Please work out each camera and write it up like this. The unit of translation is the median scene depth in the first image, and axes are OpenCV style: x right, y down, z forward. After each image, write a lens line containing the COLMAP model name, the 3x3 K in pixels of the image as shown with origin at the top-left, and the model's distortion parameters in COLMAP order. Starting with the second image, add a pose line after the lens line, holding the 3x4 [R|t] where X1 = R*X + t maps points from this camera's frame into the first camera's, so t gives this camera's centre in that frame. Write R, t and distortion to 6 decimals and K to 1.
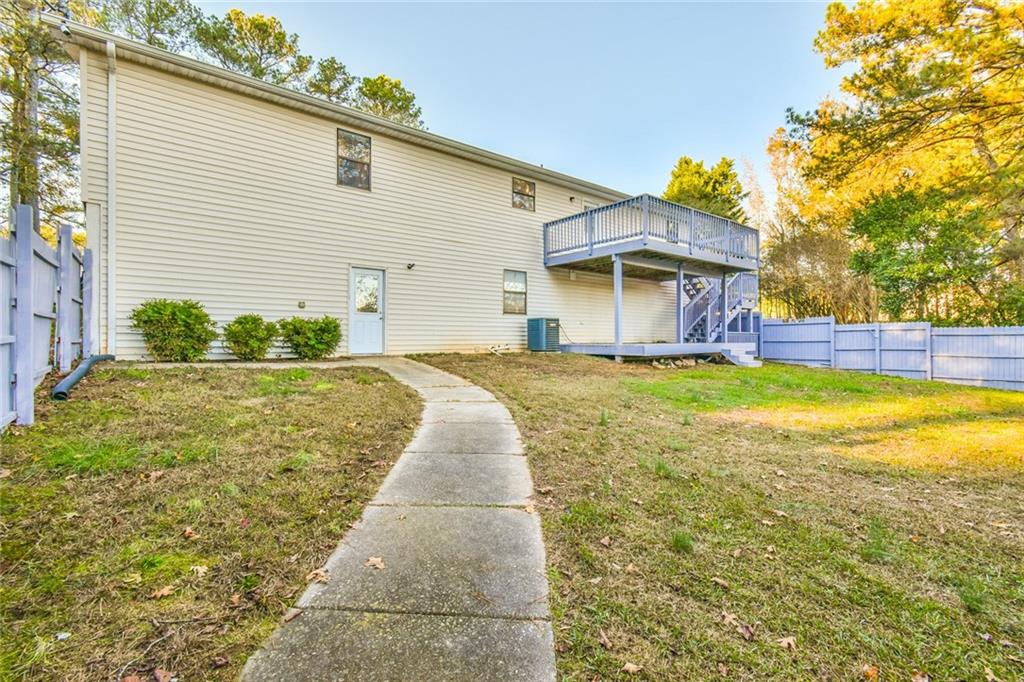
lens RADIAL K [[456.1, 0, 520.1], [0, 456.1, 344.3], [0, 0, 1]] dist [0.003867, -0.000670]
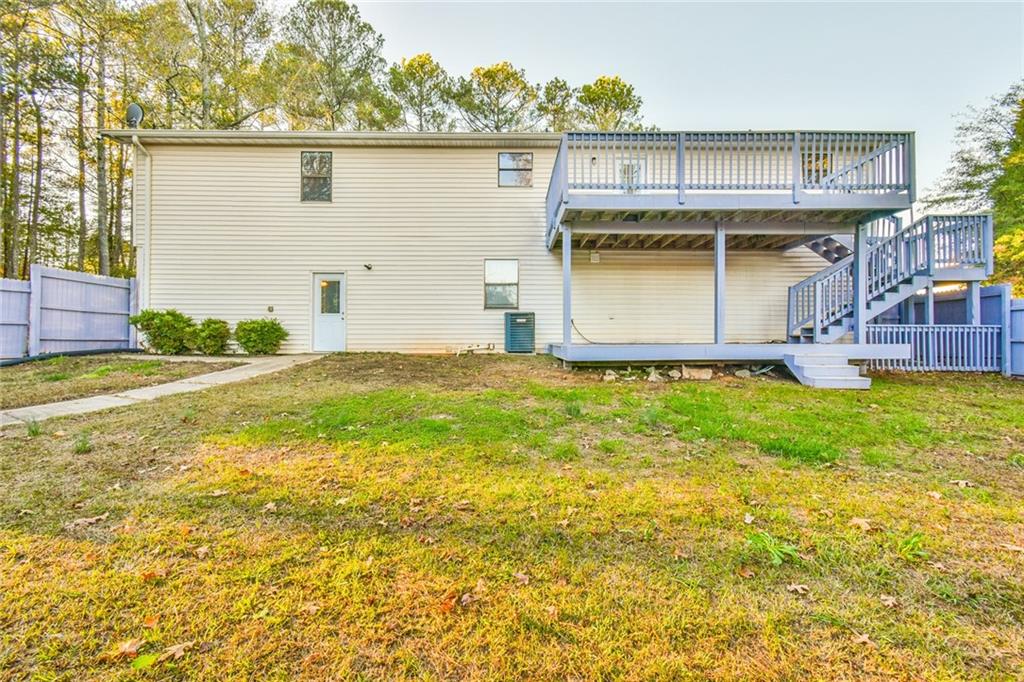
lens RADIAL K [[456.1, 0, 515.7], [0, 456.1, 334.4], [0, 0, 1]] dist [0.003867, -0.000670]
pose [[0.799481, -0.007283, -0.600647, 0.503098], [-0.006181, 0.999774, -0.020350, -0.000644], [0.600660, 0.019982, 0.799255, 0.302711]]
